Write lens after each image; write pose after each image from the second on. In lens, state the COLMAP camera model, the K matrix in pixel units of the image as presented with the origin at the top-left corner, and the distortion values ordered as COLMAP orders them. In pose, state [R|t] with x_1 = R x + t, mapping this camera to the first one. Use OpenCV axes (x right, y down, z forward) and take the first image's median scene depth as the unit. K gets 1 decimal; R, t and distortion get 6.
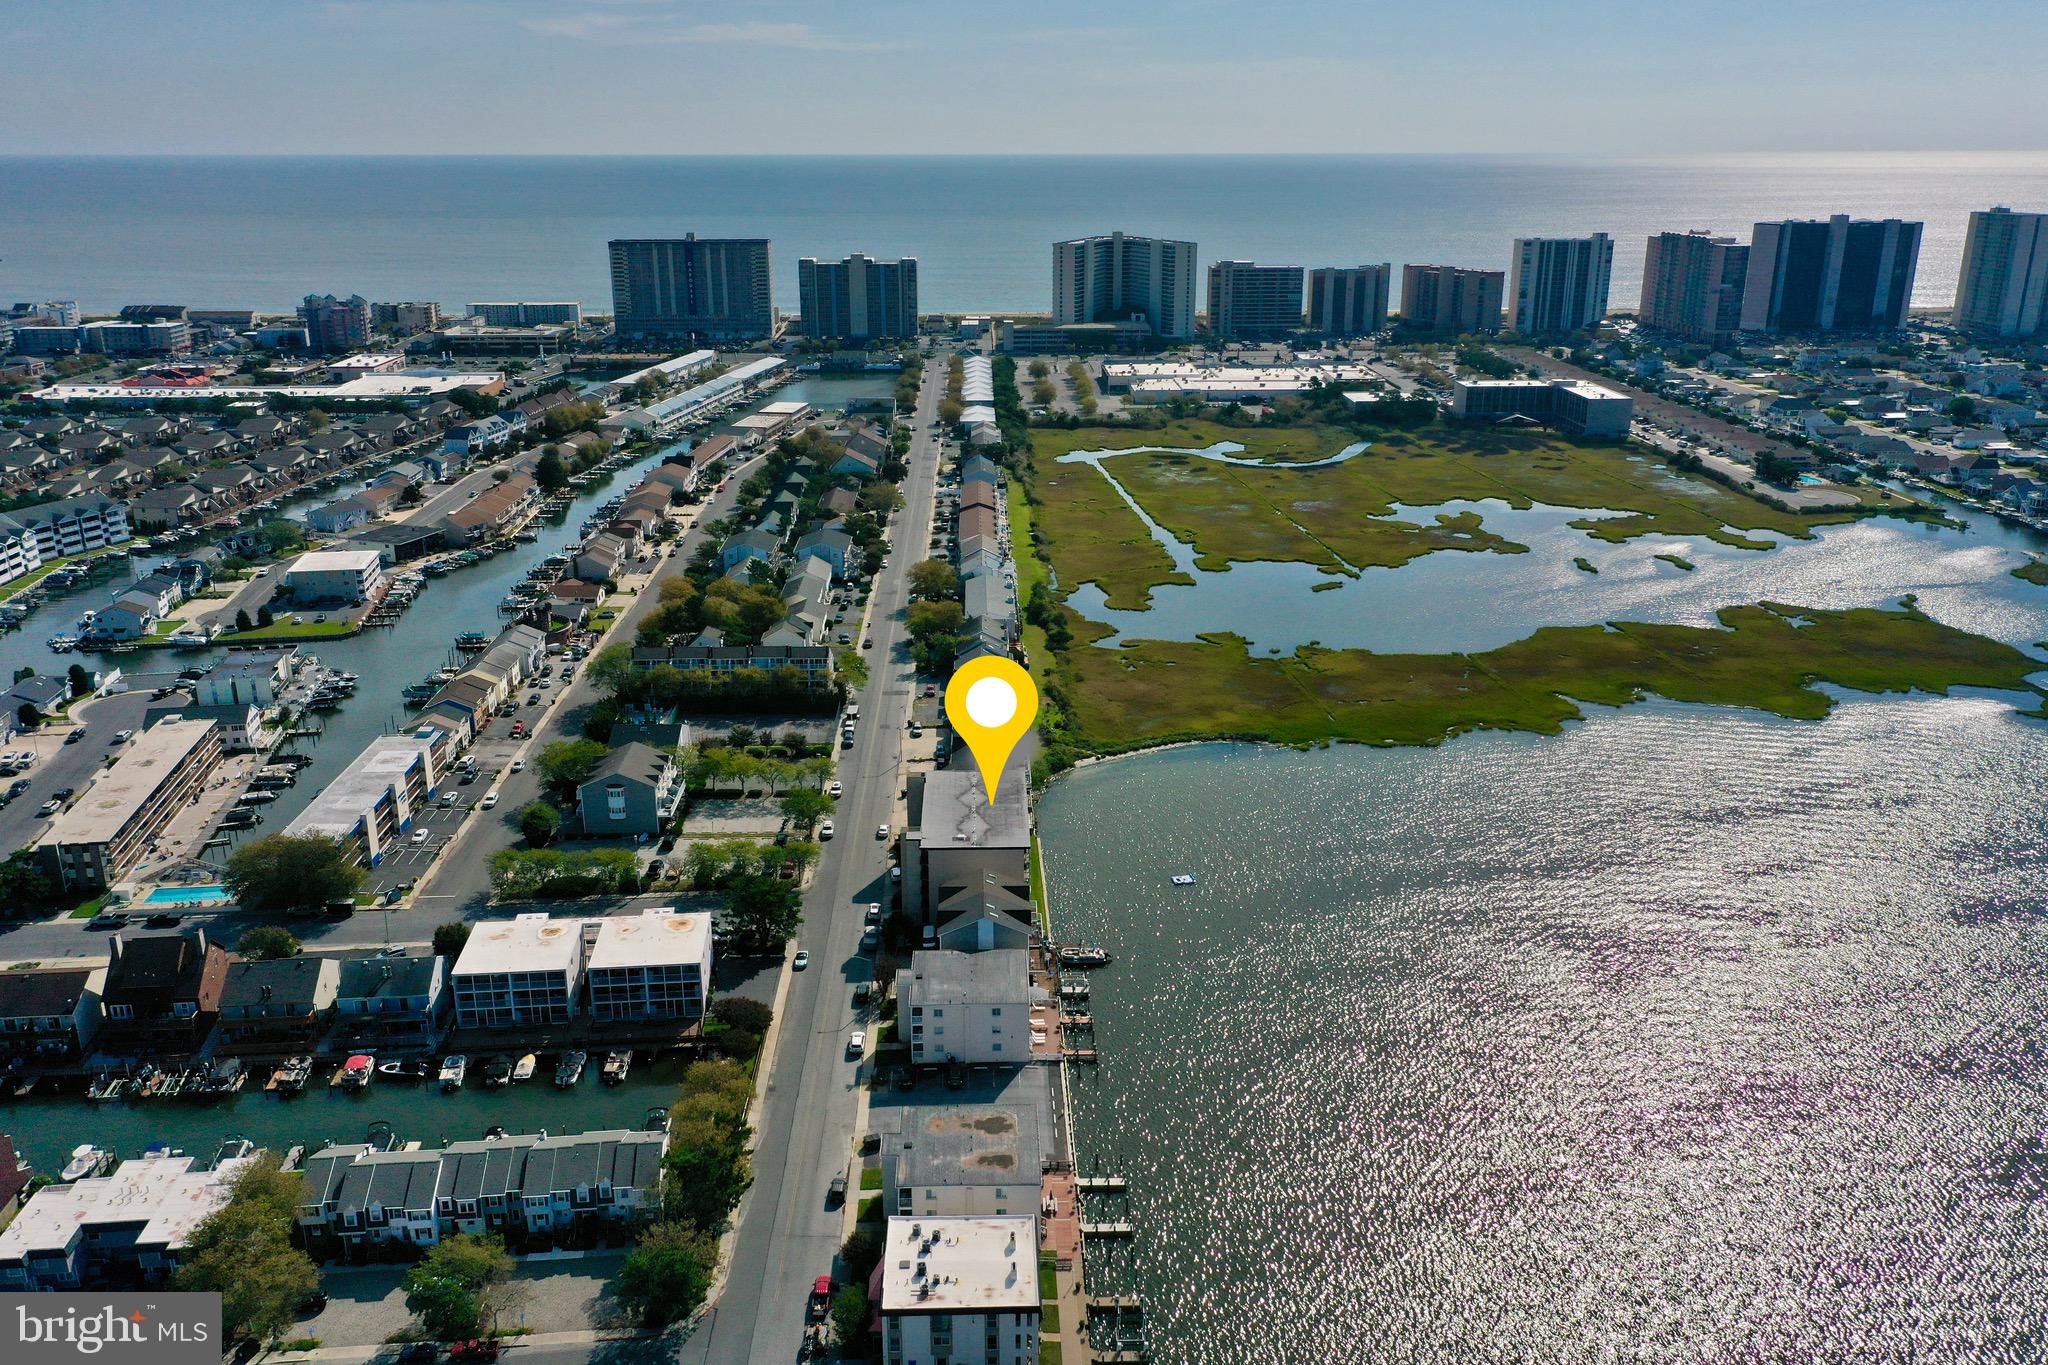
lens RADIAL K [[1601.7, 0, 1024.0], [0, 1601.7, 682.5], [0, 0, 1]] dist [0.002521, 0.003212]
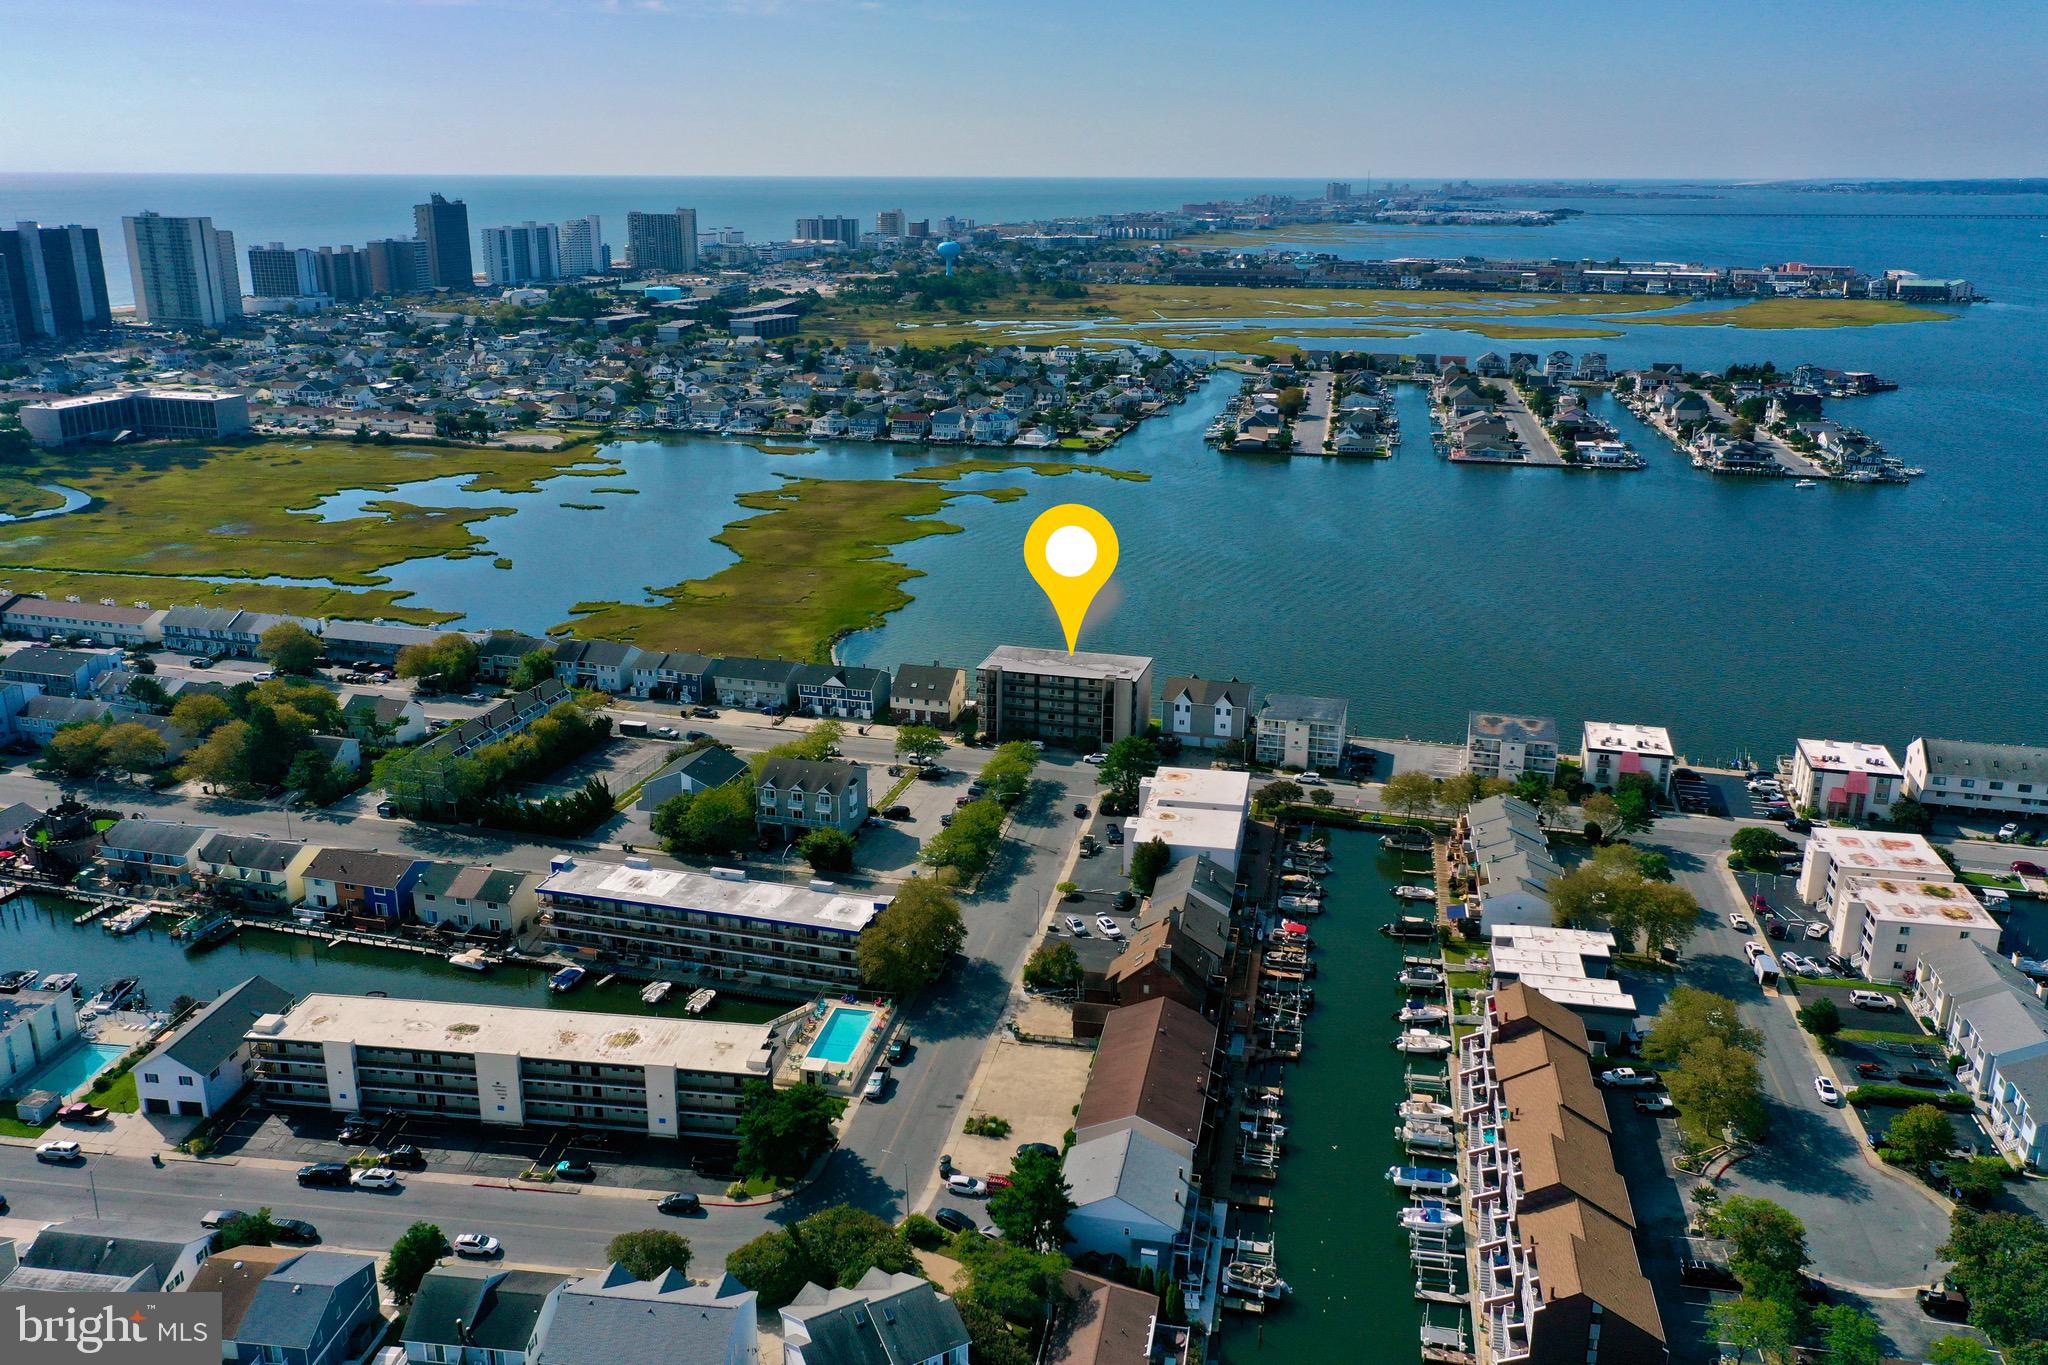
lens RADIAL K [[1624.0, 0, 1018.7], [0, 1624.0, 685.7], [0, 0, 1]] dist [0.002888, 0.000105]
pose [[0.285887, -0.283784, 0.915279, -0.455320], [0.296712, 0.934418, 0.197041, -0.062030], [-0.911170, 0.215243, 0.351341, 0.233083]]
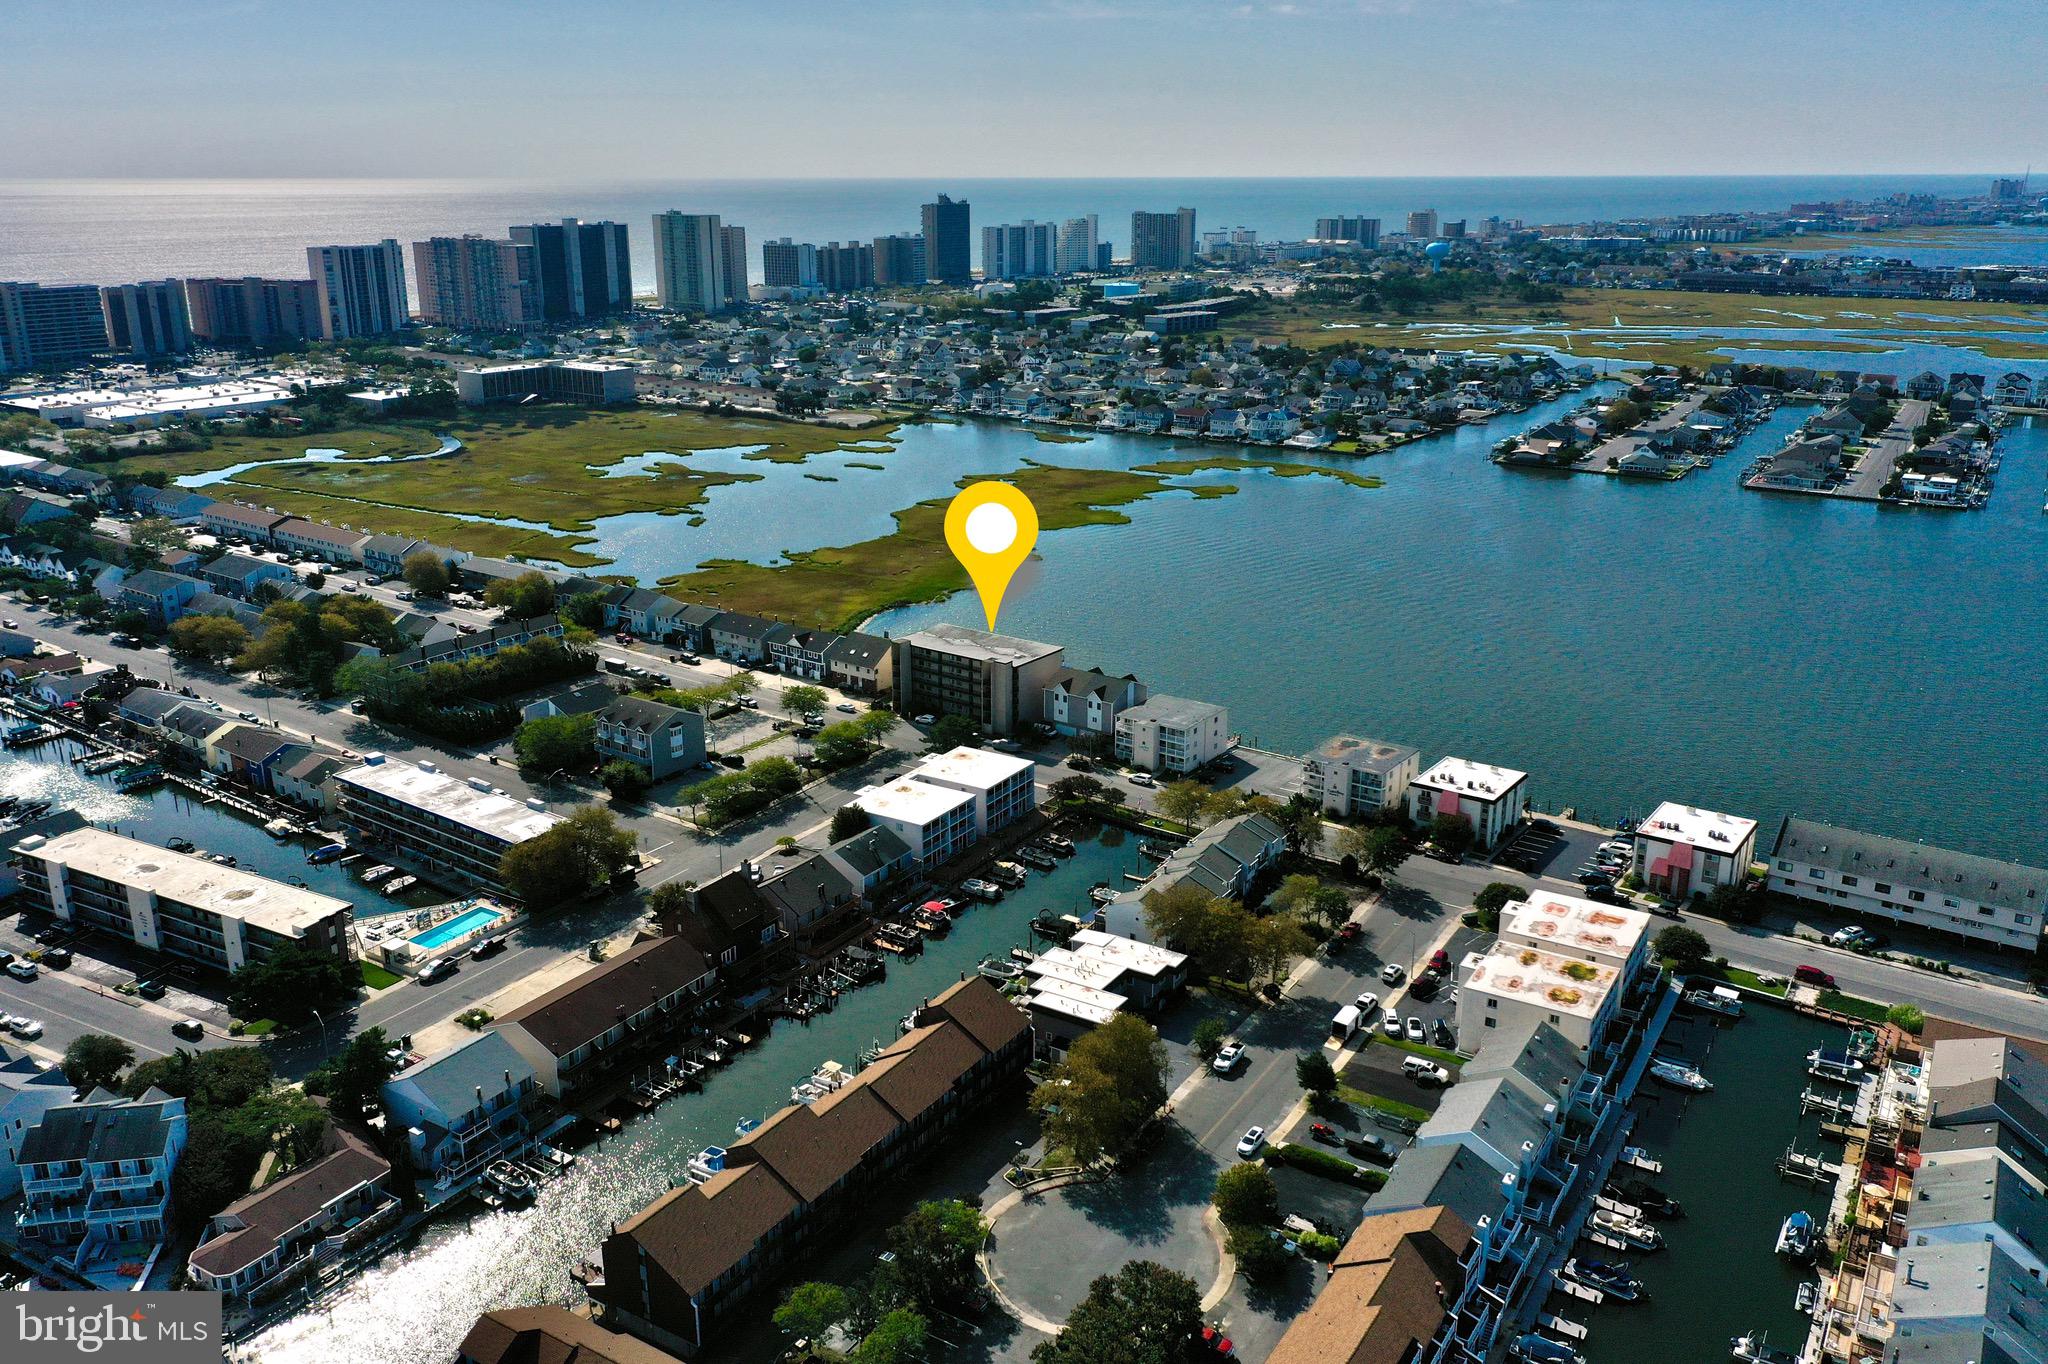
lens RADIAL K [[1610.7, 0, 1018.0], [0, 1610.7, 676.4], [0, 0, 1]] dist [0.005642, 0.003485]
pose [[0.610203, -0.233714, 0.756987, -0.378234], [0.249089, 0.963638, 0.096726, -0.004843], [-0.752068, 0.129534, 0.646231, 0.061565]]
